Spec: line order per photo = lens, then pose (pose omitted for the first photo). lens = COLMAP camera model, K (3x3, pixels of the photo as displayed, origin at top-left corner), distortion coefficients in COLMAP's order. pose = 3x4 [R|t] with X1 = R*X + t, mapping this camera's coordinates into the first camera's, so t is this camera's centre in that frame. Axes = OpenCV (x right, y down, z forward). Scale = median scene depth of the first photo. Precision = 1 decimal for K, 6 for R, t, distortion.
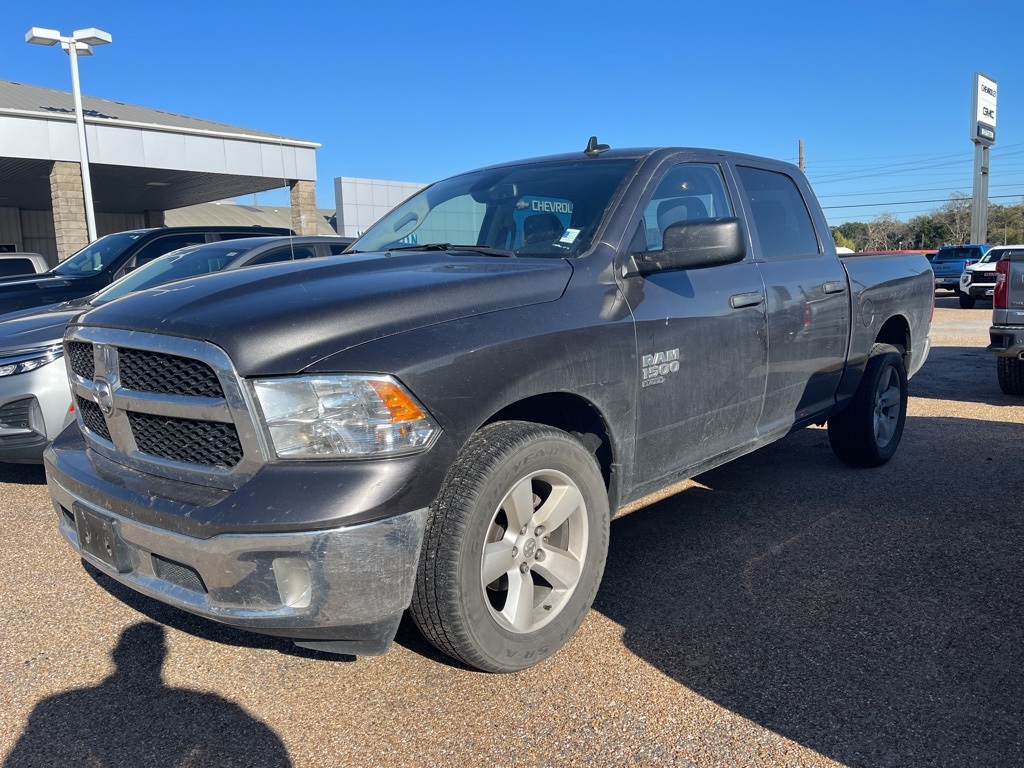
lens RADIAL K [[784.9, 0, 509.0], [0, 784.9, 398.7], [0, 0, 1]] dist [0.083546, -0.112600]
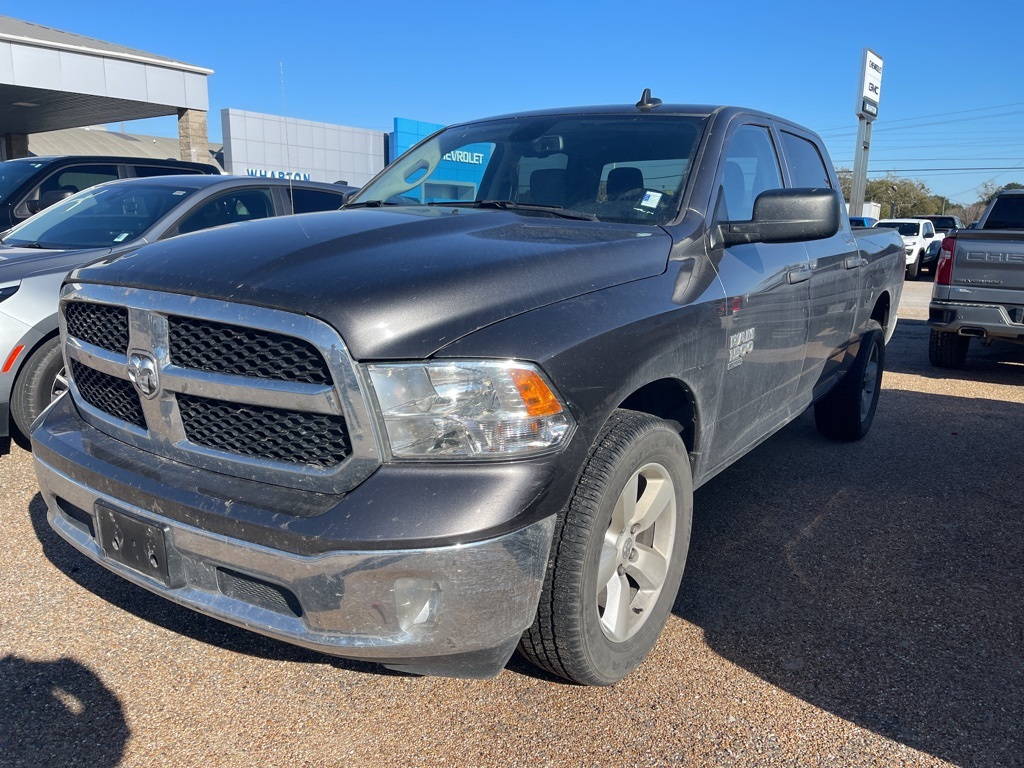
lens RADIAL K [[781.3, 0, 502.5], [0, 781.3, 398.4], [0, 0, 1]] dist [0.079467, -0.102069]
pose [[0.989213, 0.015155, 0.145698, -0.240645], [-0.024083, 0.997925, 0.059709, -0.032212], [-0.144491, -0.062574, 0.987526, 0.133459]]
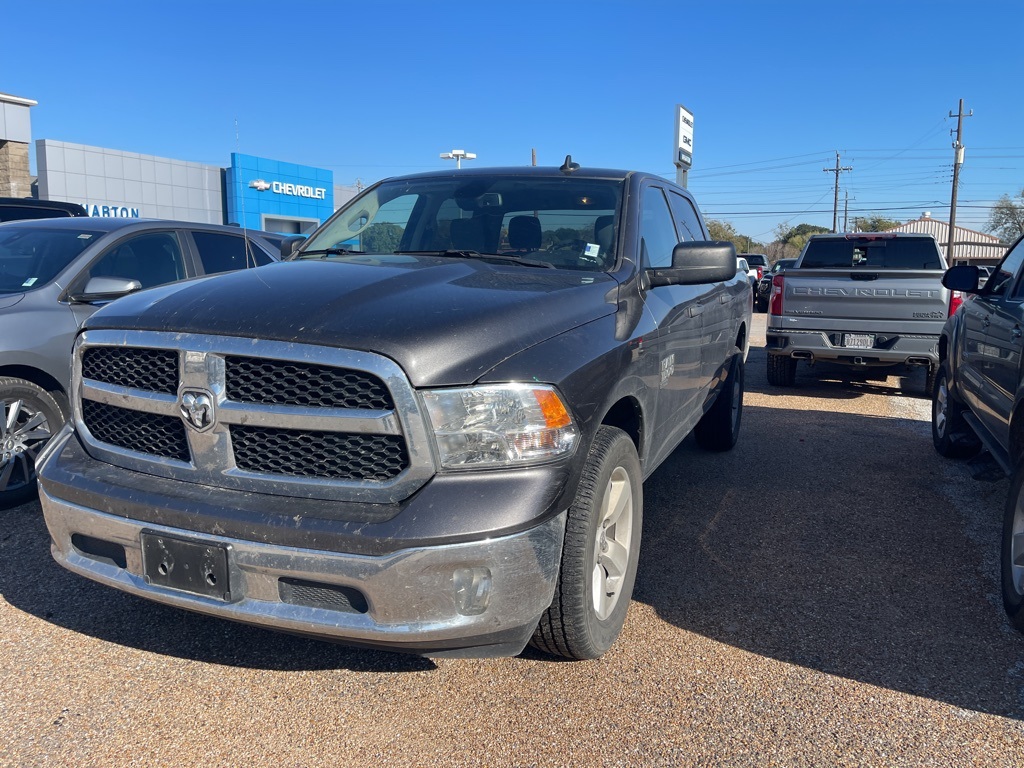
lens RADIAL K [[789.7, 0, 516.8], [0, 789.7, 384.5], [0, 0, 1]] dist [0.083087, -0.114745]
pose [[0.934479, -0.011537, 0.355830, -0.449698], [0.013753, 0.999899, -0.003699, -0.021093], [-0.355751, 0.008351, 0.934543, 0.023133]]
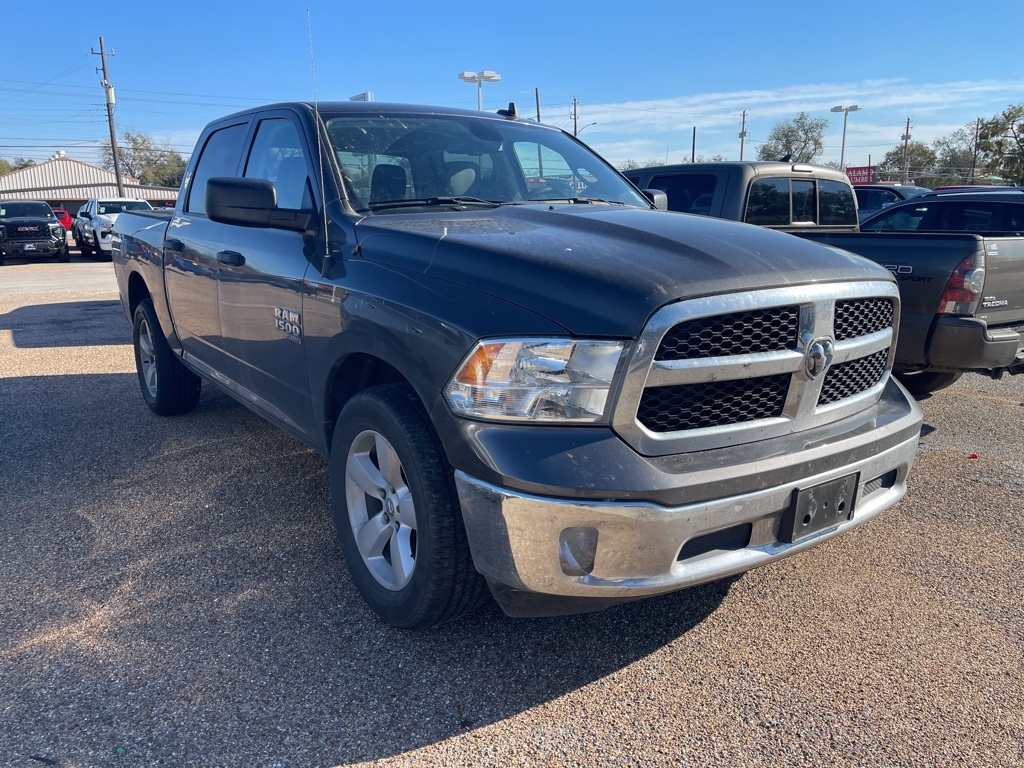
lens RADIAL K [[783.8, 0, 507.7], [0, 783.8, 397.8], [0, 0, 1]] dist [0.084000, -0.112440]
pose [[0.154532, -0.201642, 0.967192, -1.352998], [0.151626, 0.972194, 0.178459, -0.164439], [-0.976283, 0.119074, 0.180809, 1.096831]]
